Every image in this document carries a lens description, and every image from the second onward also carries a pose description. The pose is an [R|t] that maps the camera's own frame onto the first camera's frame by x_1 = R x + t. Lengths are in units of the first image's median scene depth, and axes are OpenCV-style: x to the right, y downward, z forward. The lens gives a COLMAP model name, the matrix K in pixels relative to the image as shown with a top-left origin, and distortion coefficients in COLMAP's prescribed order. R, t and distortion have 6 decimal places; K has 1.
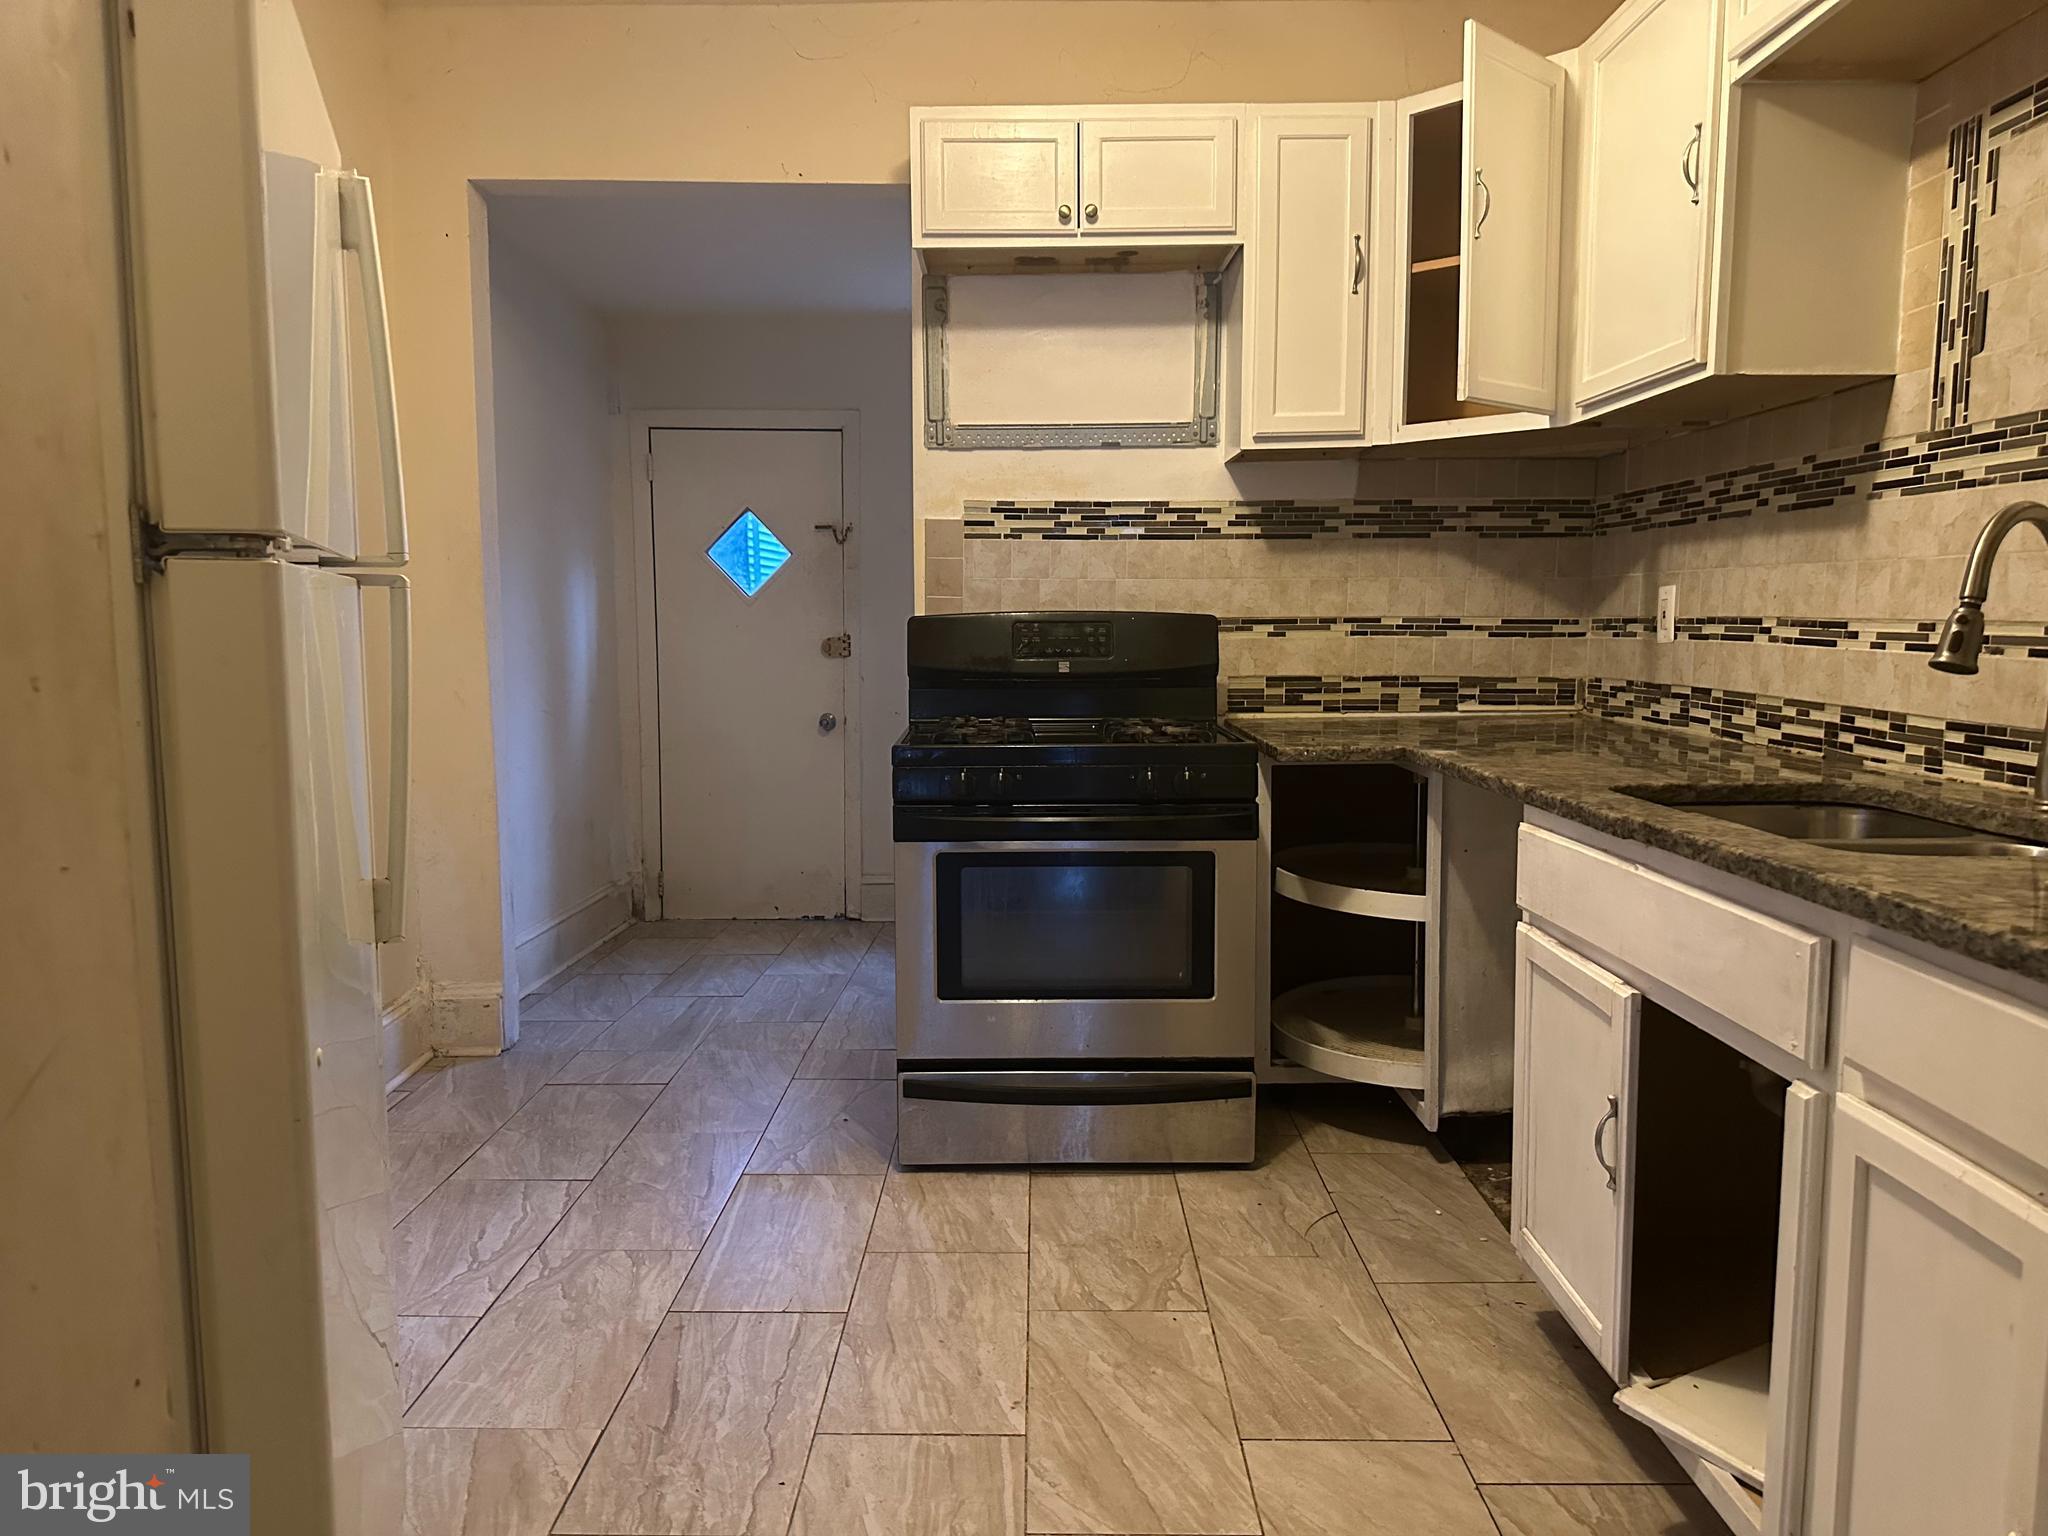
lens RADIAL K [[1515.3, 0, 1062.6], [0, 1515.3, 768.0], [0, 0, 1]] dist [0.145557, -0.189330]
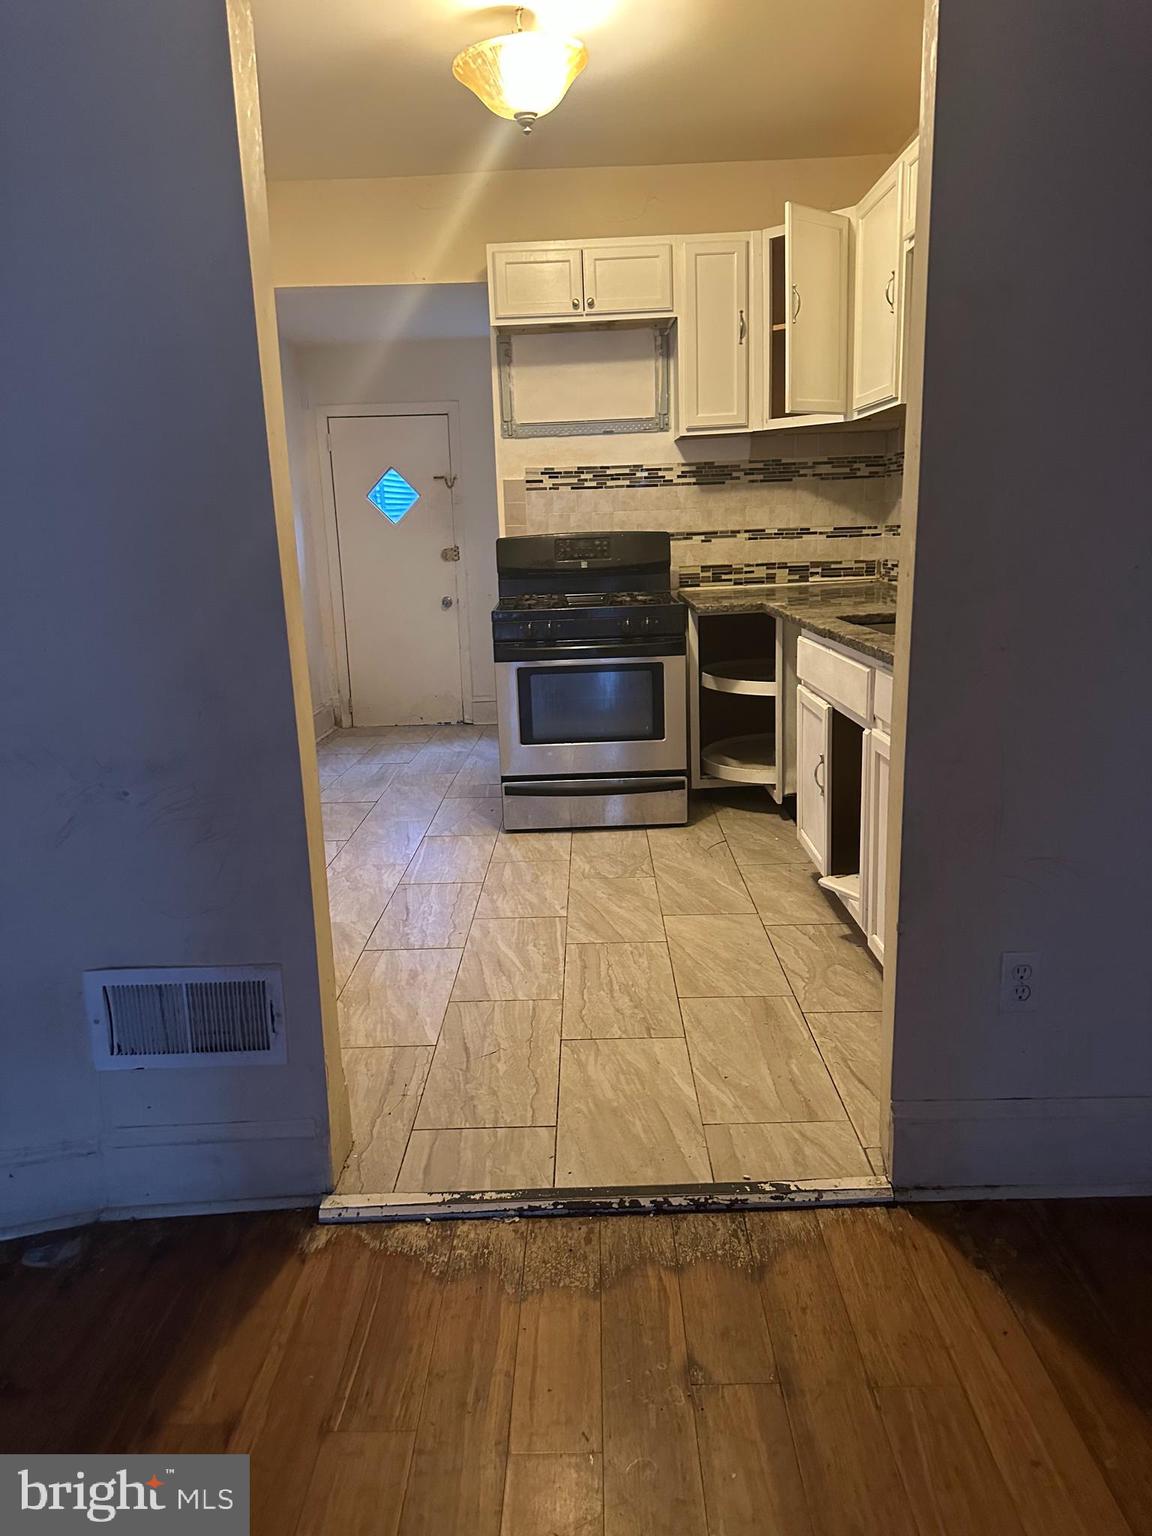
lens RADIAL K [[1136.5, 0, 576.0], [0, 1136.5, 768.0], [0, 0, 1]] dist [0.145557, -0.189330]
pose [[0.999034, -0.027714, -0.034095, 0.033949], [0.031453, 0.992922, 0.114531, 0.018661], [0.030680, -0.115493, 0.992834, -0.400276]]
